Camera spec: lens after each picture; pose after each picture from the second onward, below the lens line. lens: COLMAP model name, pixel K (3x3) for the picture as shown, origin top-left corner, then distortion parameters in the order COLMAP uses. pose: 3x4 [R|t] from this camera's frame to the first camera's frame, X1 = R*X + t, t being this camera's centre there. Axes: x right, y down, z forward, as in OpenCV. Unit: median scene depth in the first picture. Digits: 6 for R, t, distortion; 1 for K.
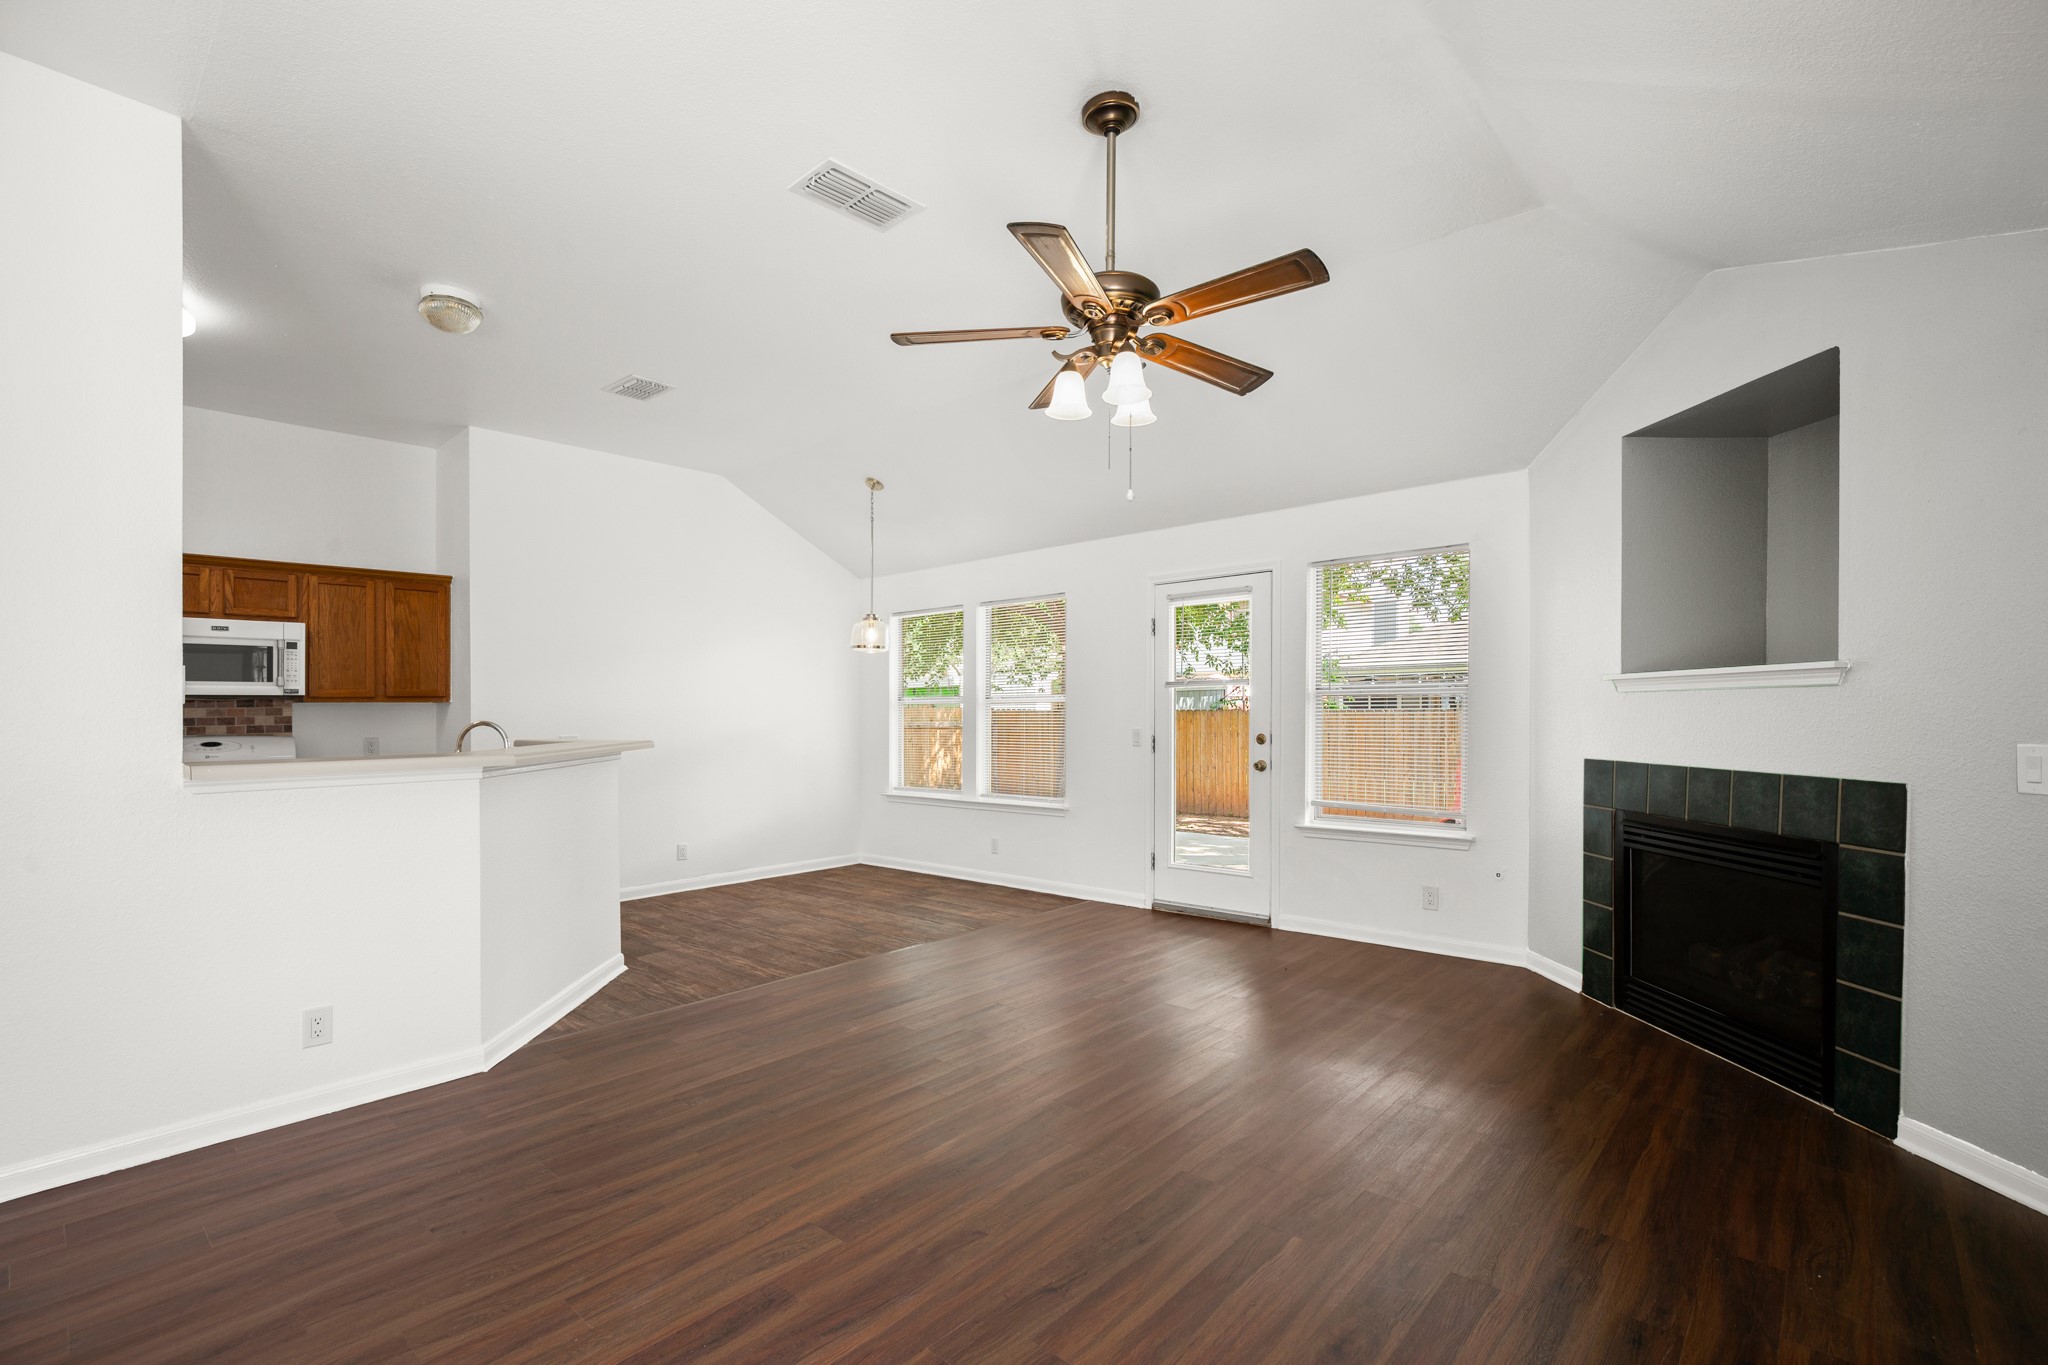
lens RADIAL K [[933.8, 0, 1029.2], [0, 933.8, 721.8], [0, 0, 1]] dist [-0.000783, -0.000004]
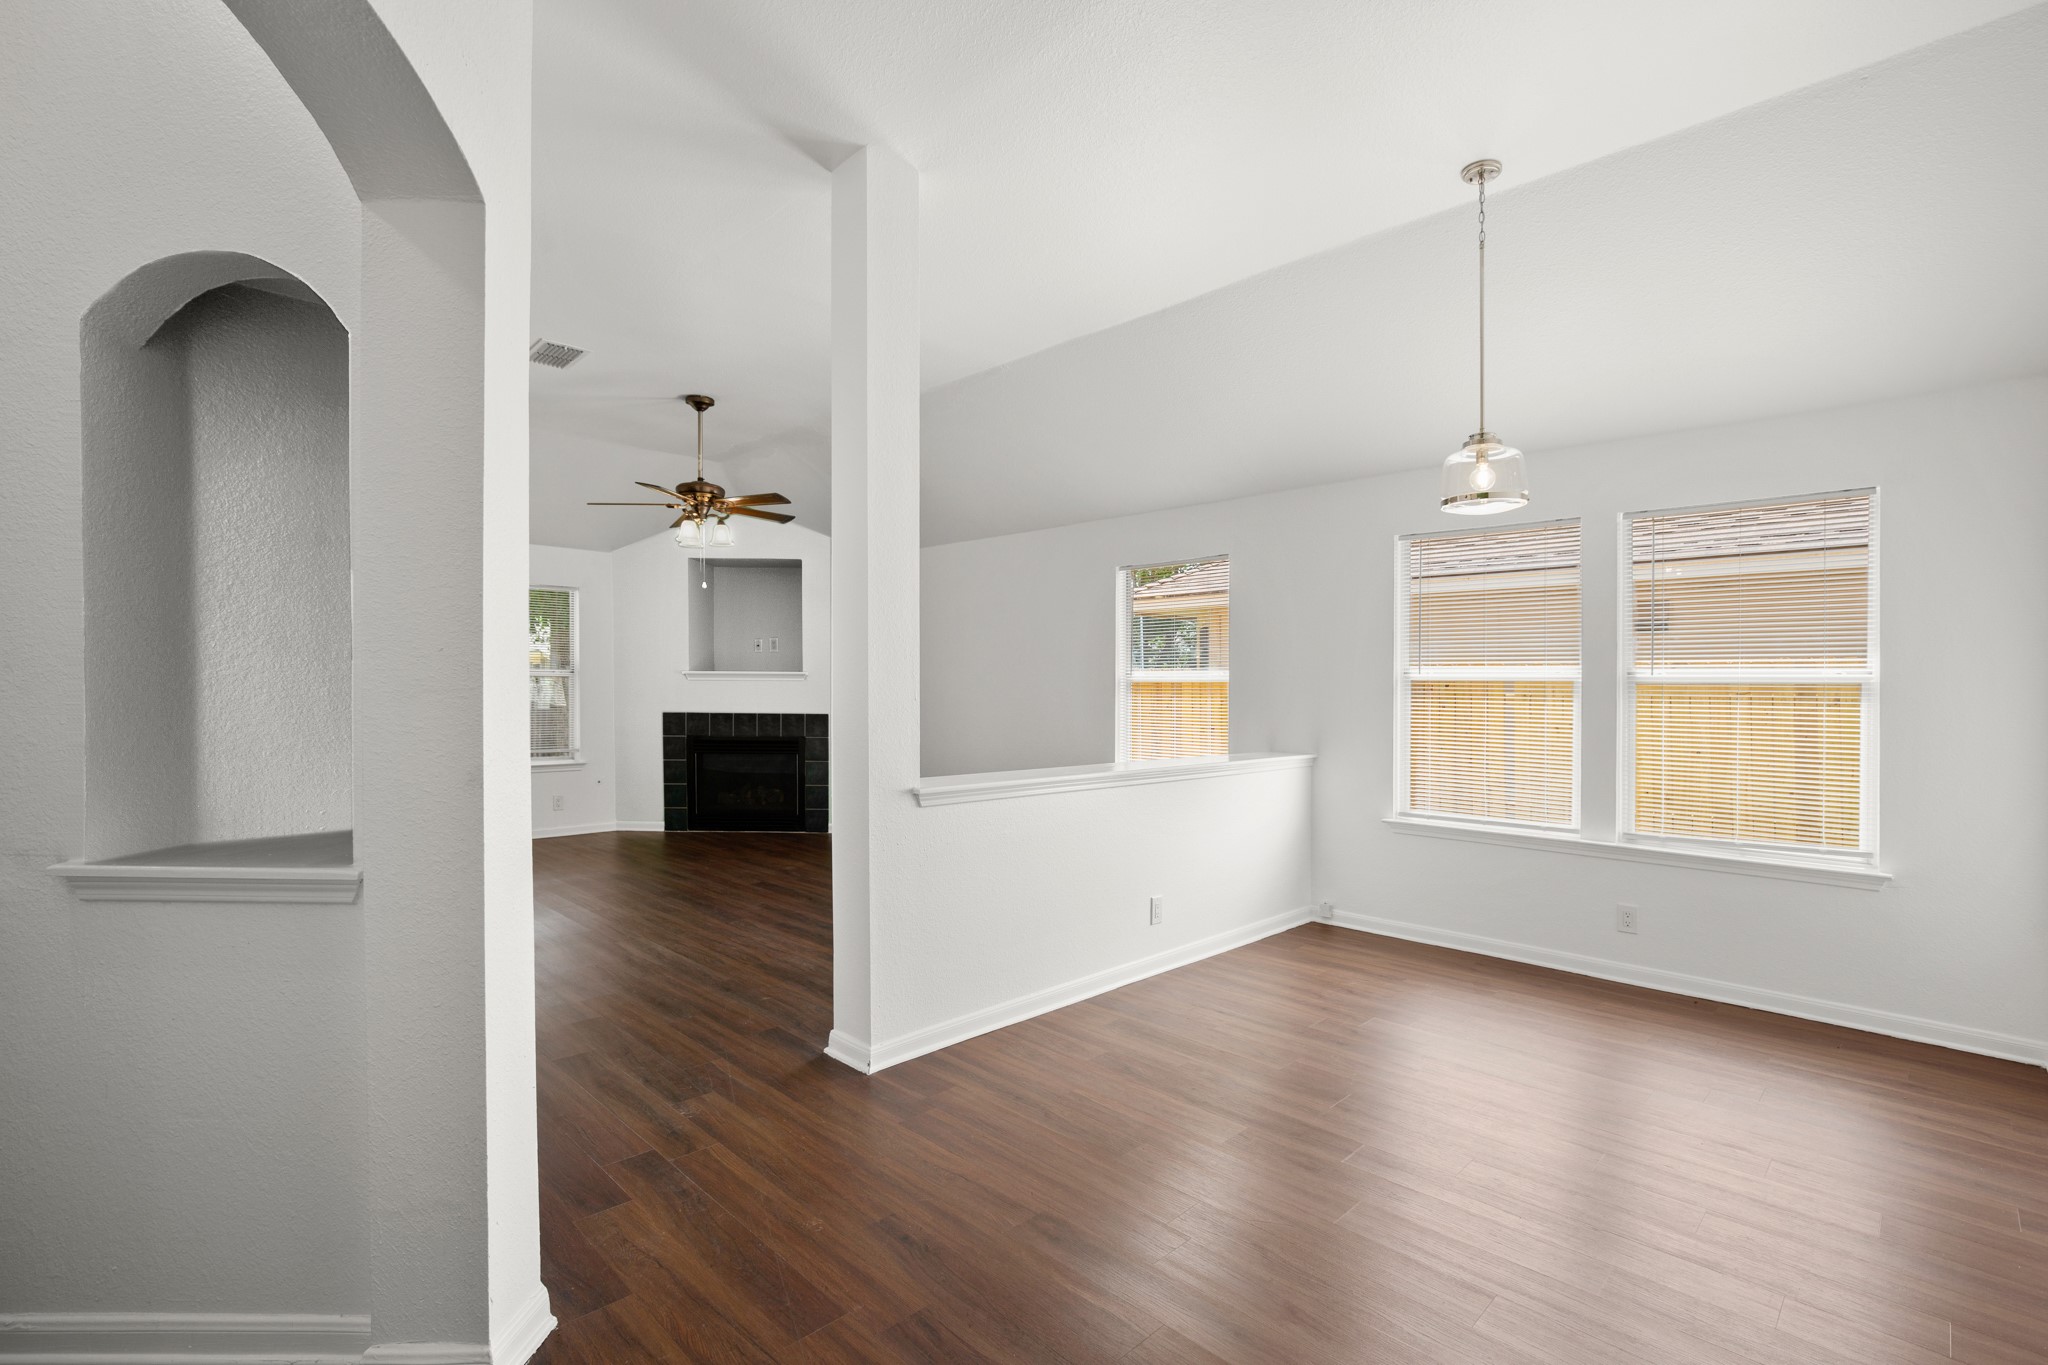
lens RADIAL K [[936.4, 0, 1028.2], [0, 936.4, 660.6], [0, 0, 1]] dist [0.000774, -0.000127]
pose [[0.072941, 0.042952, 0.996411, -1.190423], [0.002654, 0.999060, -0.043260, 0.014949], [-0.997333, 0.005800, 0.072758, 0.072362]]
